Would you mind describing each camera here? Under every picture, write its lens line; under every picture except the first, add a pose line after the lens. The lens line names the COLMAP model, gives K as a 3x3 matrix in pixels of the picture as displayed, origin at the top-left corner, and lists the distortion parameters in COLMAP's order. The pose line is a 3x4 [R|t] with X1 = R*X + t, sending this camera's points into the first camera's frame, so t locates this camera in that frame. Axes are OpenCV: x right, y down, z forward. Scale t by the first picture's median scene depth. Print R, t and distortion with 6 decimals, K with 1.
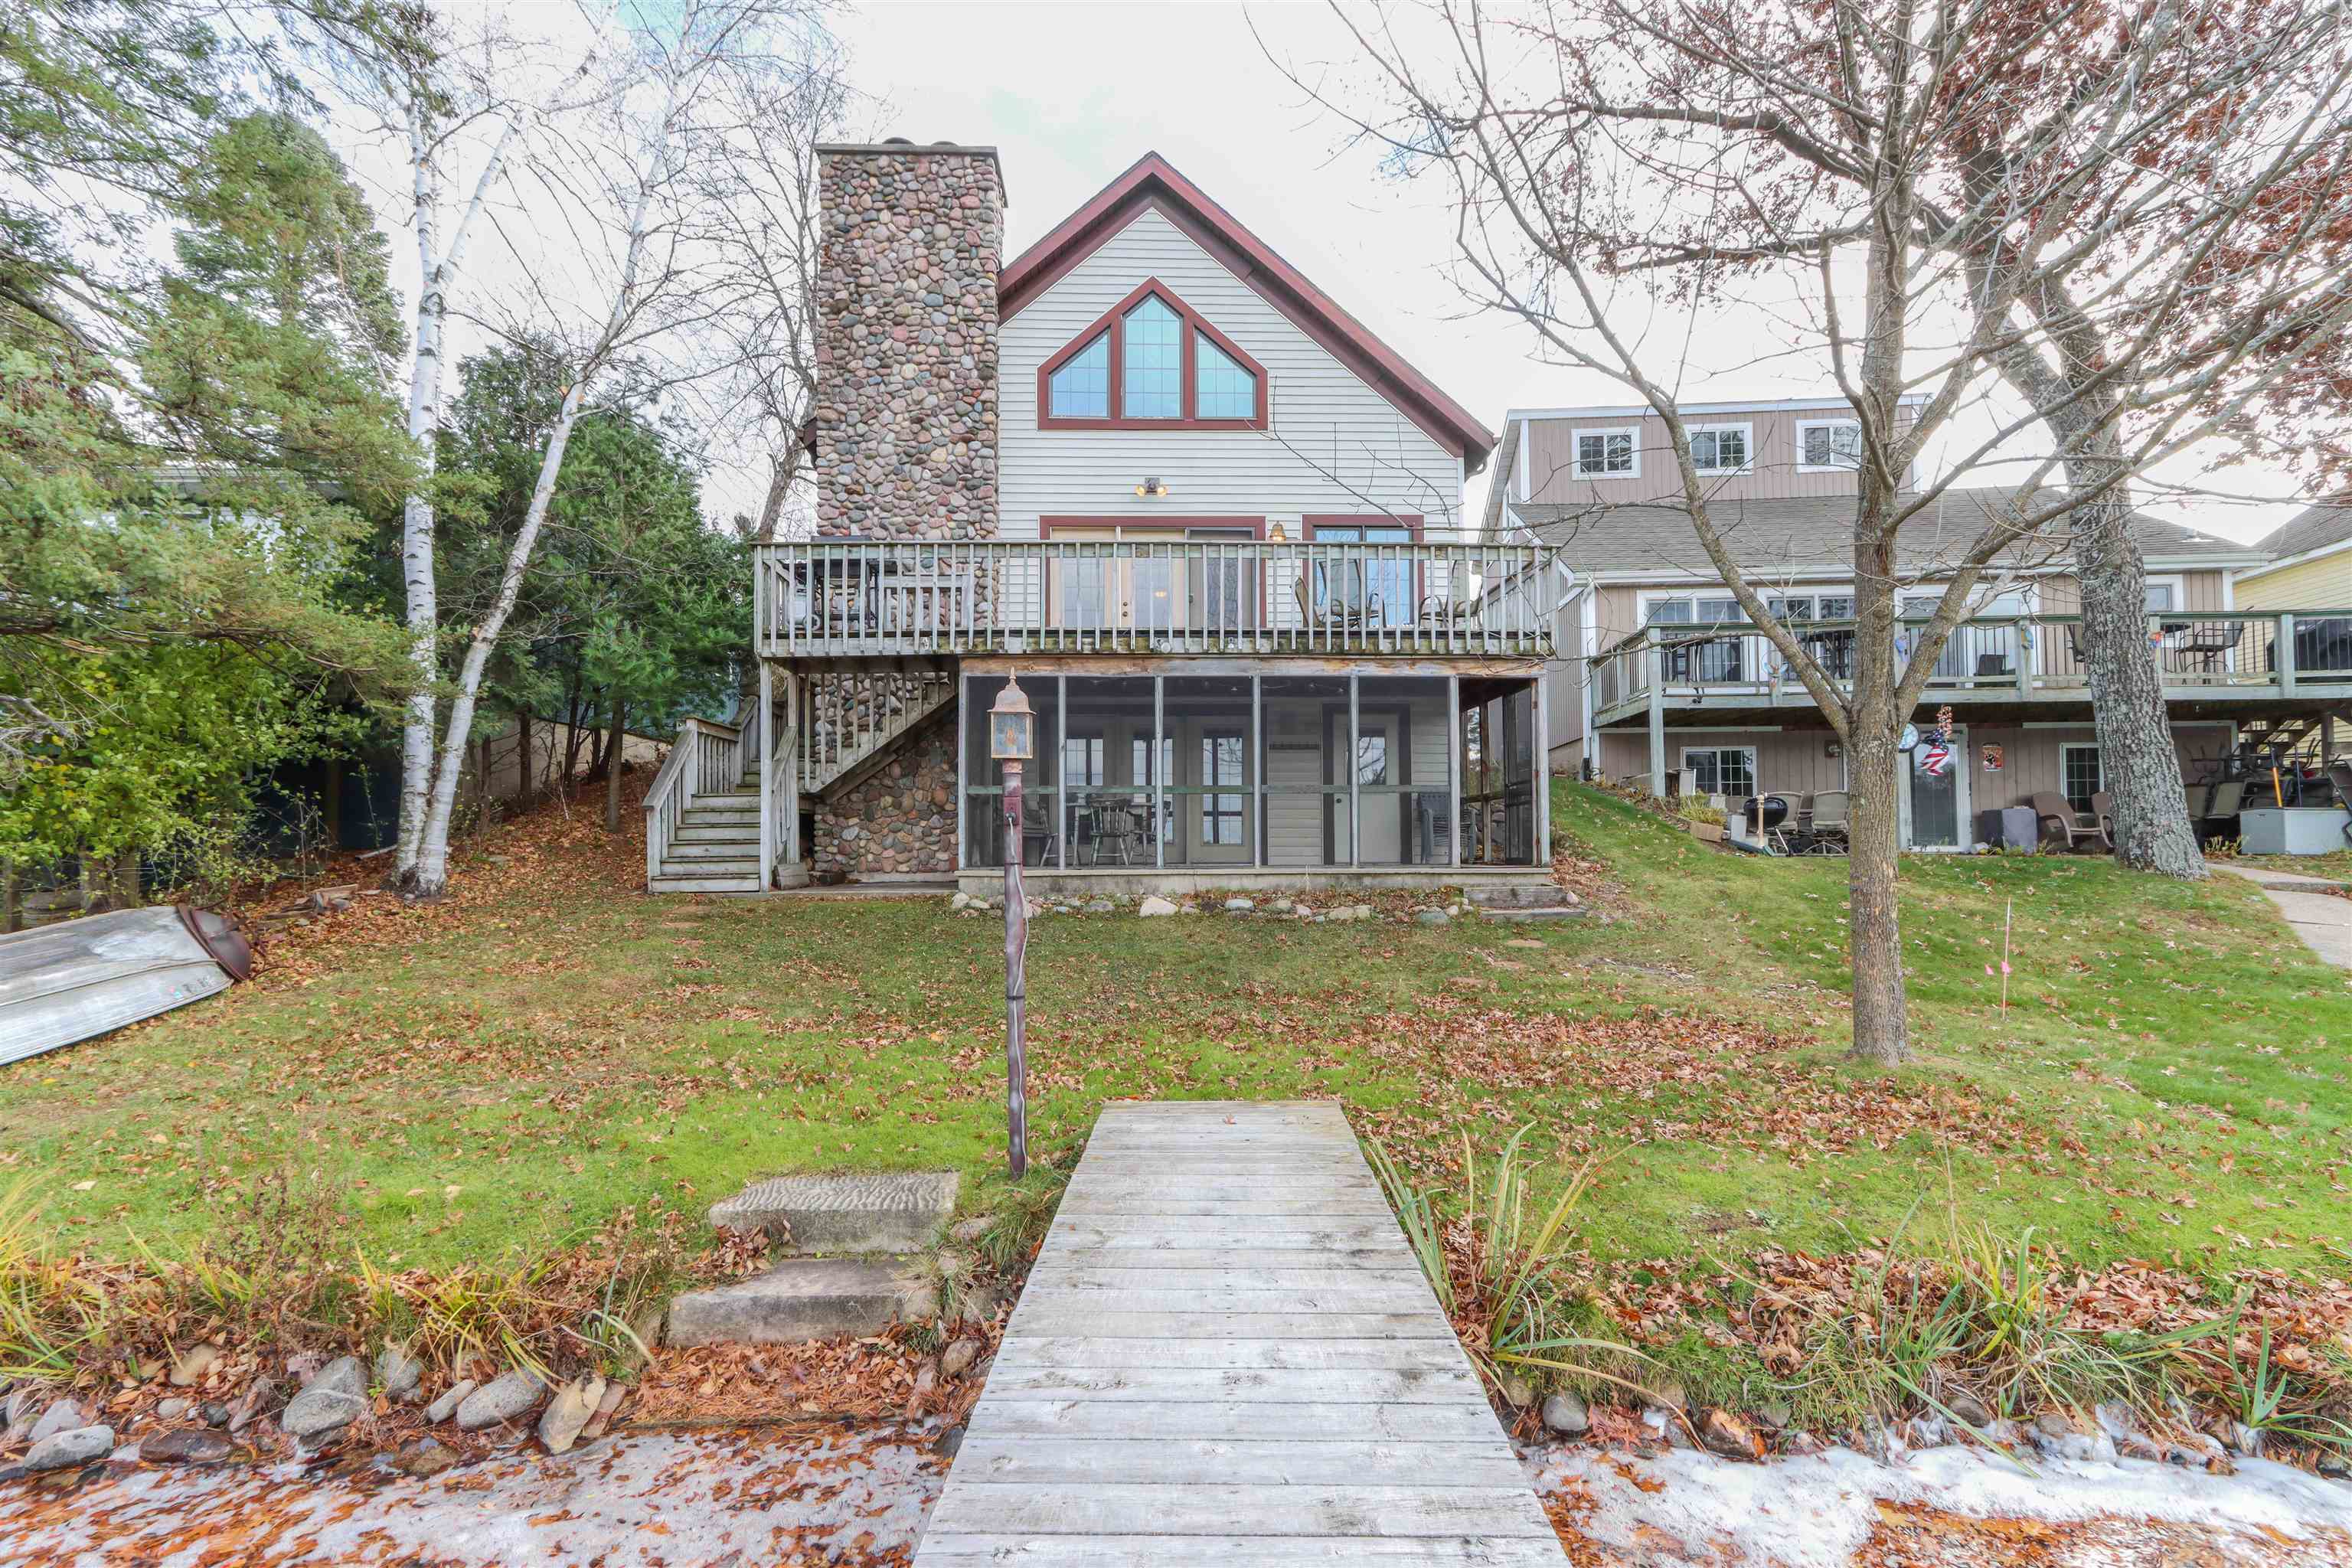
lens RADIAL K [[1066.9, 0, 1176.0], [0, 1066.9, 784.0], [0, 0, 1]] dist [0.000753, -0.000040]
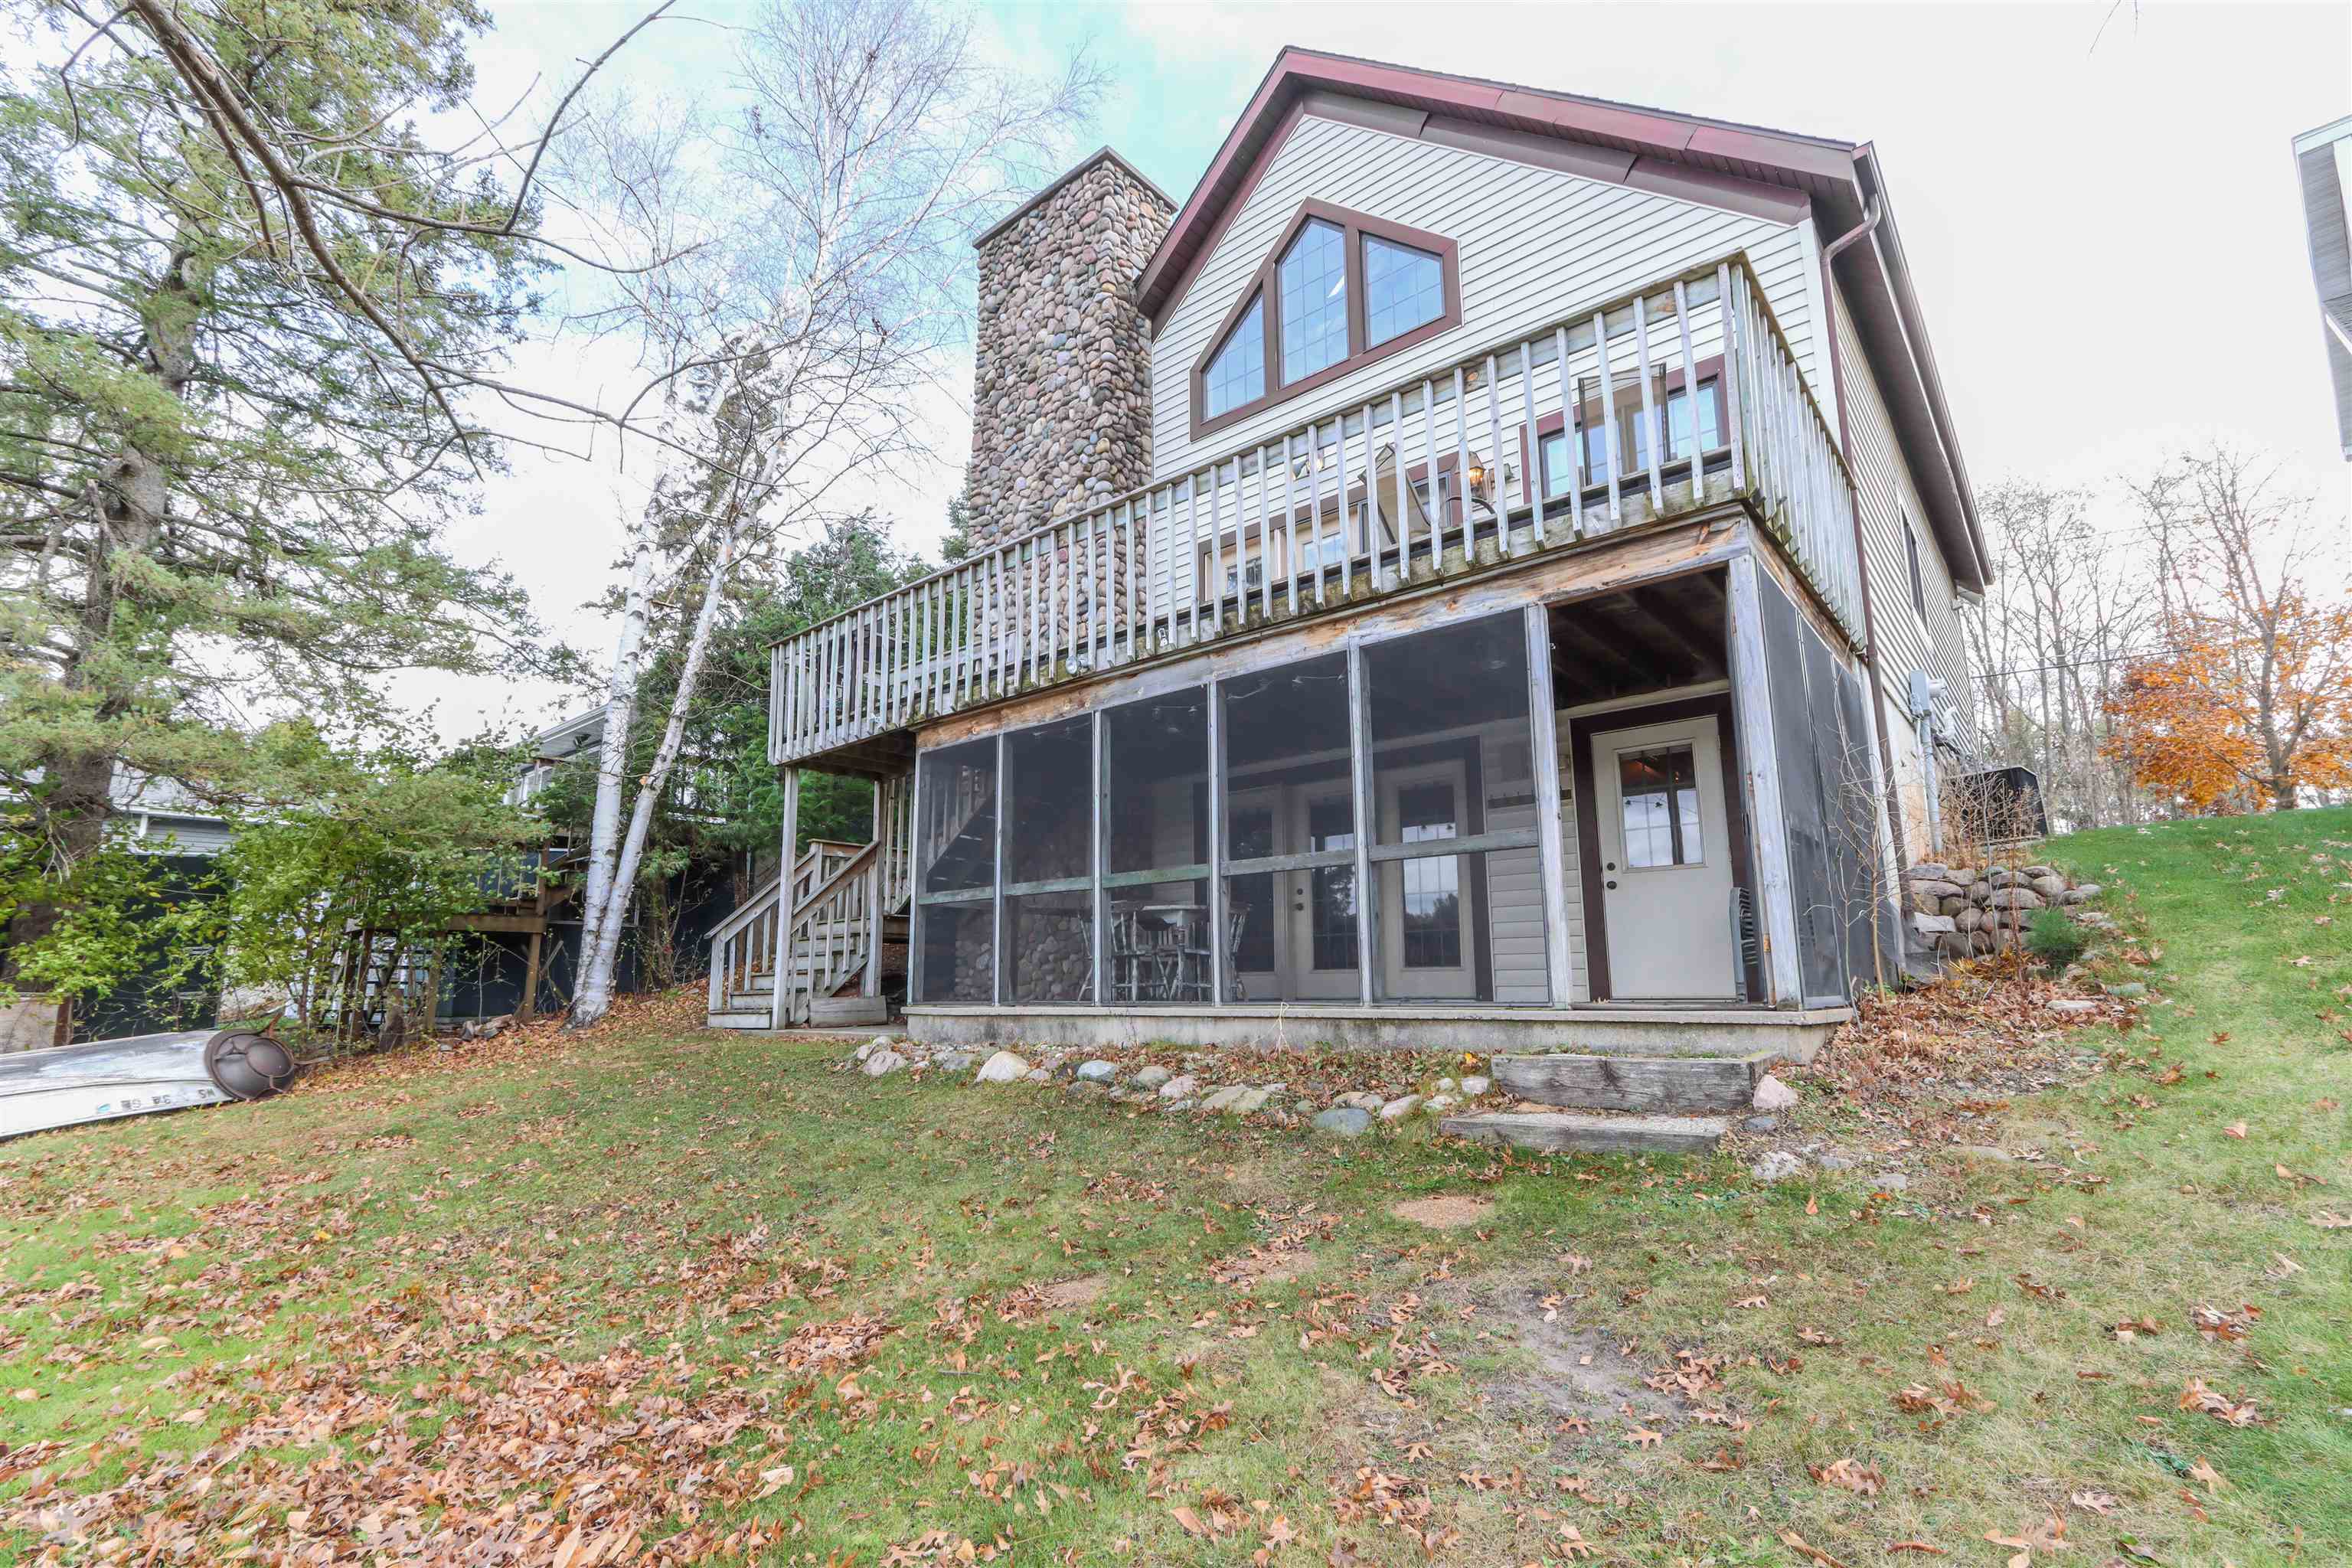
lens RADIAL K [[1054.7, 0, 1176.0], [0, 1054.7, 784.0], [0, 0, 1]] dist [0.000700, 0.000230]
pose [[0.746114, -0.130344, -0.652935, 0.440527], [0.050930, 0.988950, -0.139224, 0.037678], [0.663867, 0.070623, 0.744508, 0.543086]]
